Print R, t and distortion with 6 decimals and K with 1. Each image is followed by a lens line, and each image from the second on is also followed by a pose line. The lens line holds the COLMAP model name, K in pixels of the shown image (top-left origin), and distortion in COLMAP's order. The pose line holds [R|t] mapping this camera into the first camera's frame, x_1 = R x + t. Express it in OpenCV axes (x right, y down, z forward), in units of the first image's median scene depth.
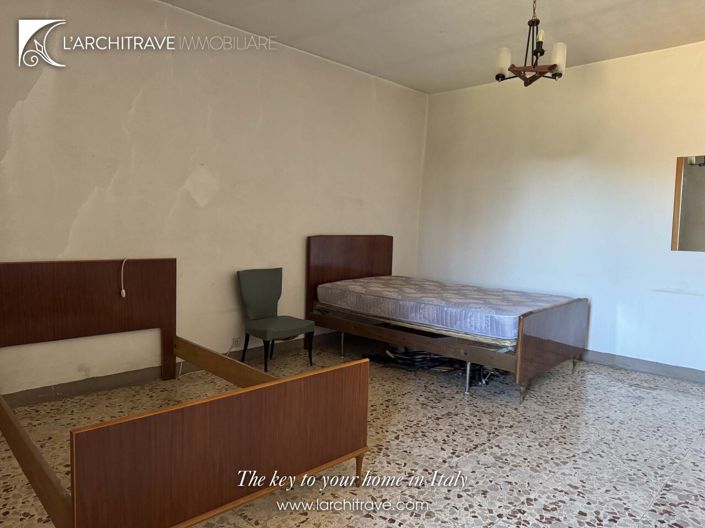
lens RADIAL K [[490.7, 0, 354.7], [0, 490.7, 268.2], [0, 0, 1]] dist [0.030948, -0.015250]
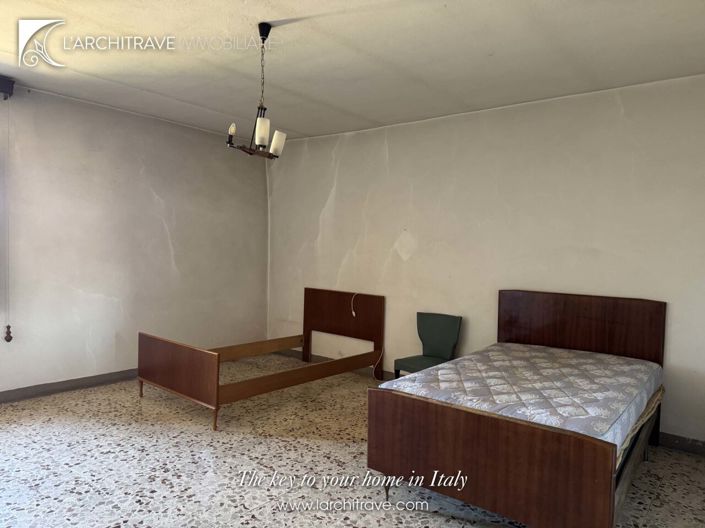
lens RADIAL K [[490.7, 0, 356.0], [0, 490.7, 260.7], [0, 0, 1]] dist [0.030948, -0.015250]
pose [[0.109497, 0.002589, -0.993984, 1.425469], [-0.115181, 0.993293, -0.010101, -0.135332], [0.987291, 0.115595, 0.109060, 1.019836]]
